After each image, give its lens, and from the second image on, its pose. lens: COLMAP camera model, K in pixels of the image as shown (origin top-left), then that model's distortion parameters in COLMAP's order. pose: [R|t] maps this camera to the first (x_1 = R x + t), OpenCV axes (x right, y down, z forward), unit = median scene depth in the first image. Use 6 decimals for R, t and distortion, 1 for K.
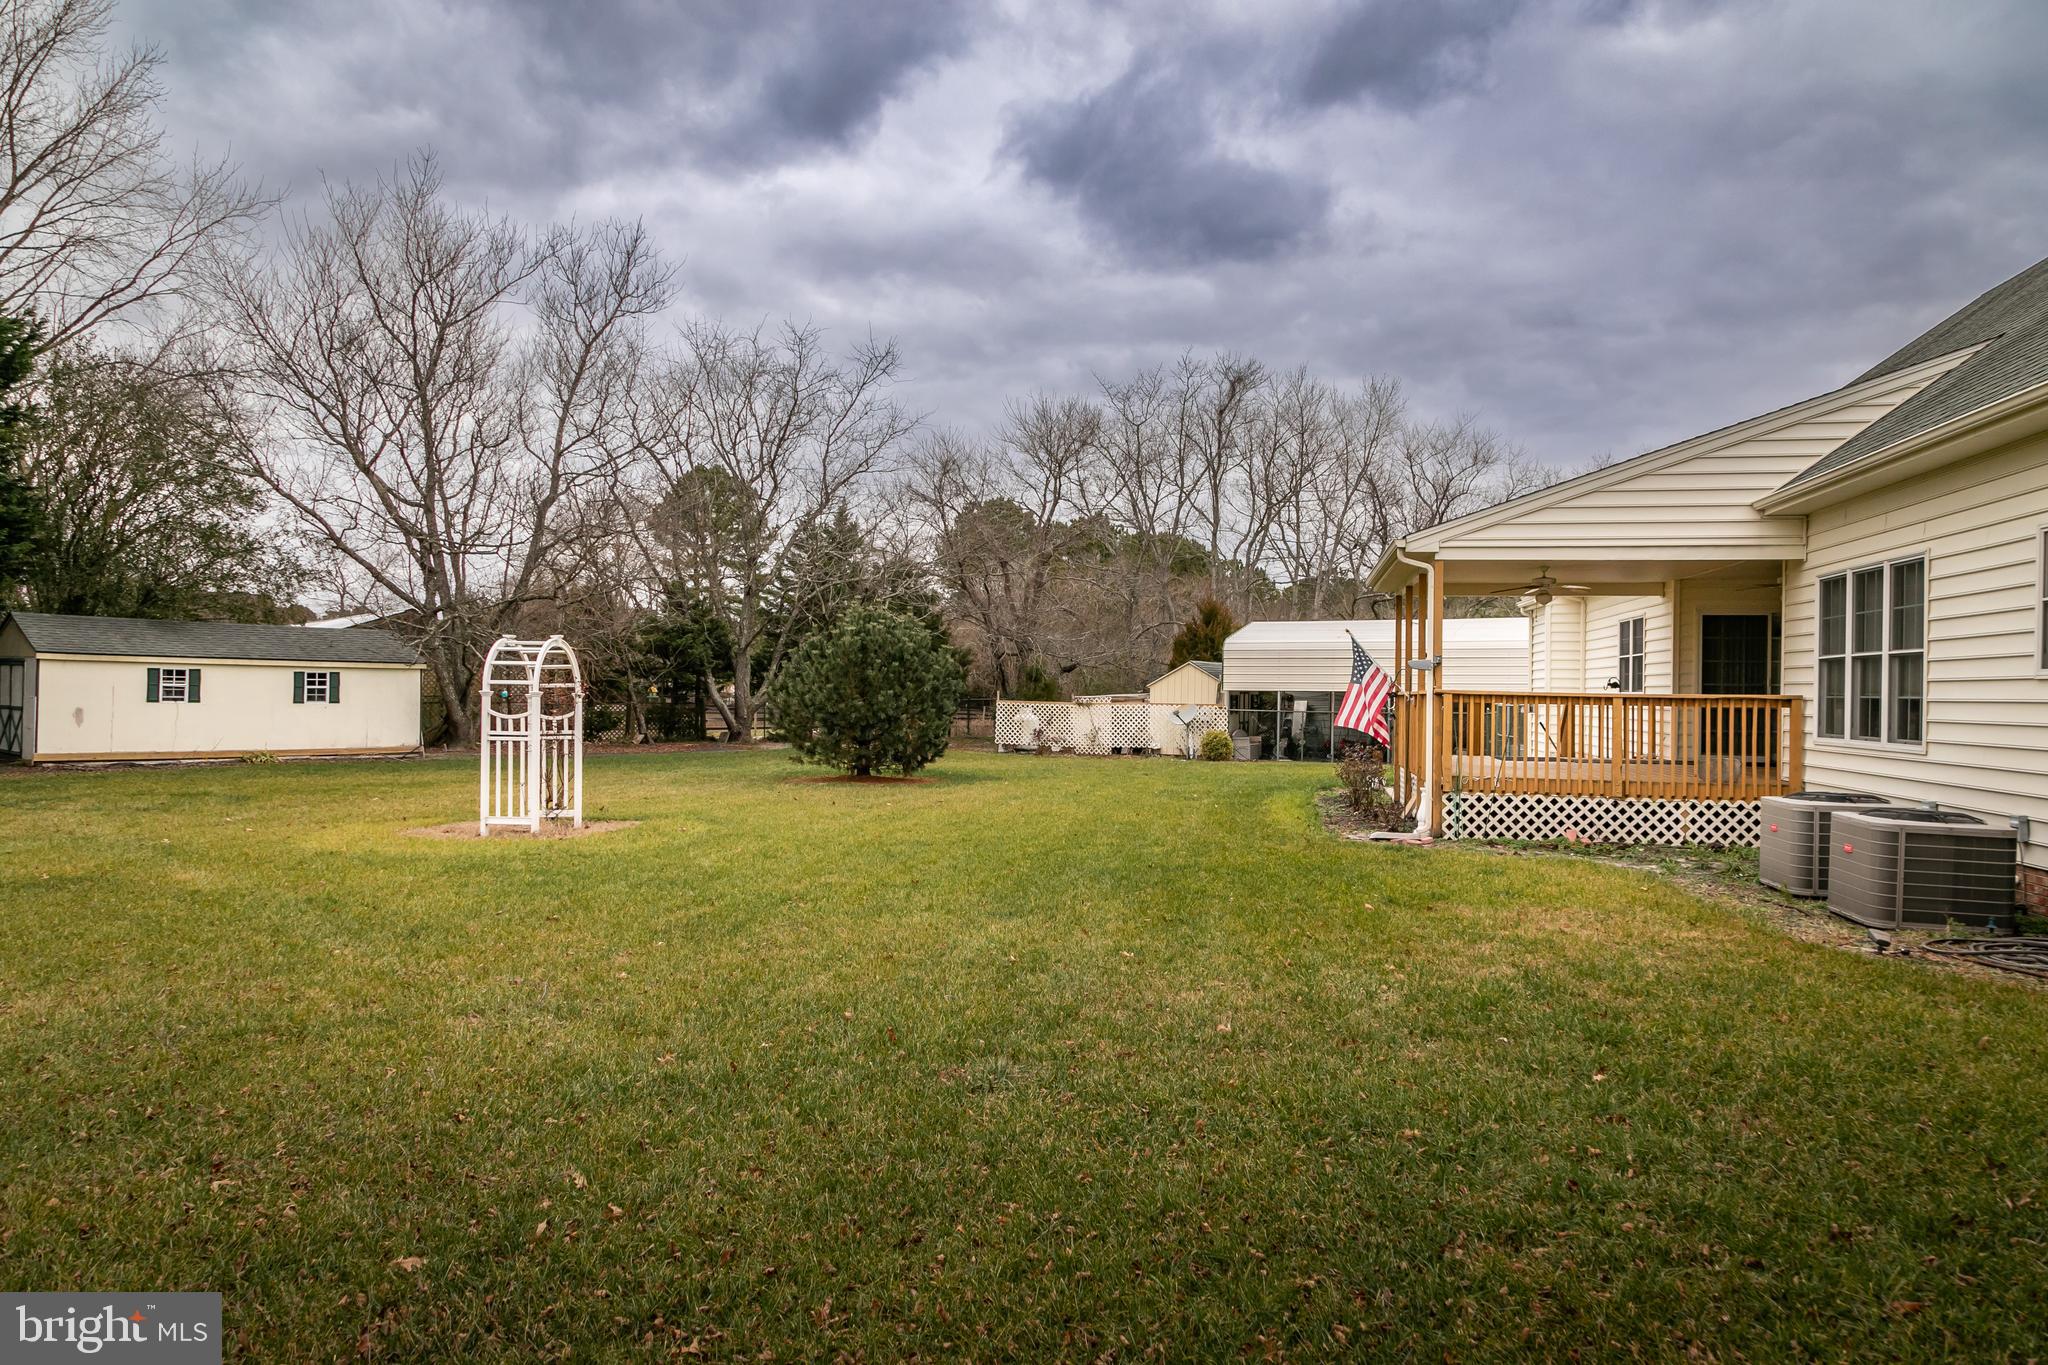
lens RADIAL K [[1327.7, 0, 1024.0], [0, 1327.7, 682.5], [0, 0, 1]] dist [0.008755, 0.001000]
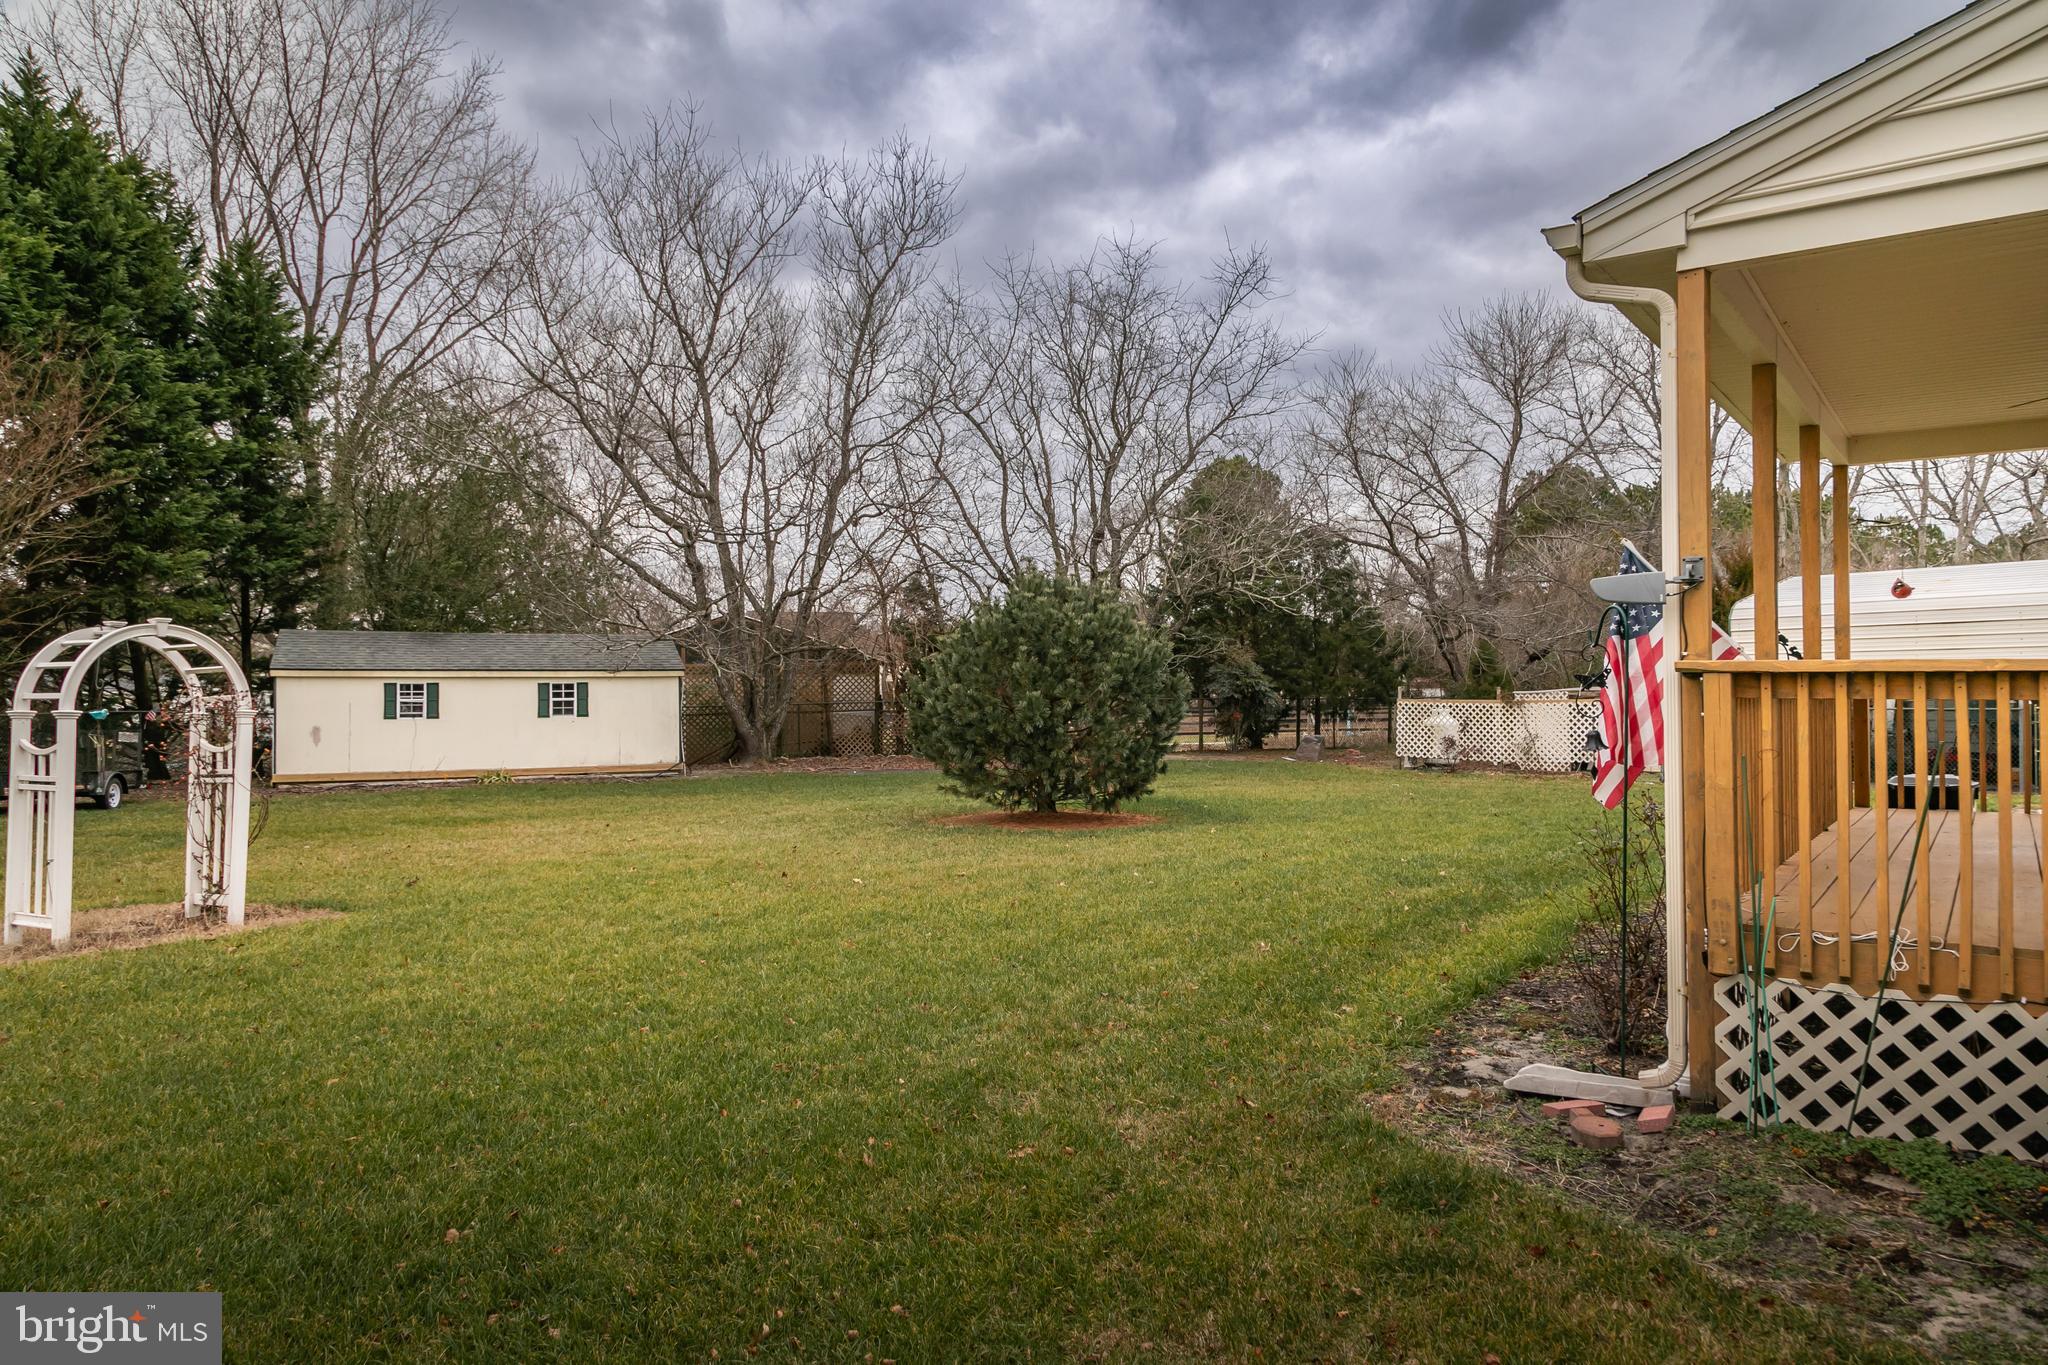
lens RADIAL K [[1387.5, 0, 1024.0], [0, 1387.5, 682.5], [0, 0, 1]] dist [0.001536, -0.003478]
pose [[0.874917, -0.025297, -0.483612, 0.197219], [0.026741, 0.999635, -0.003910, 0.004641], [0.483534, -0.009512, 0.875274, 0.365661]]
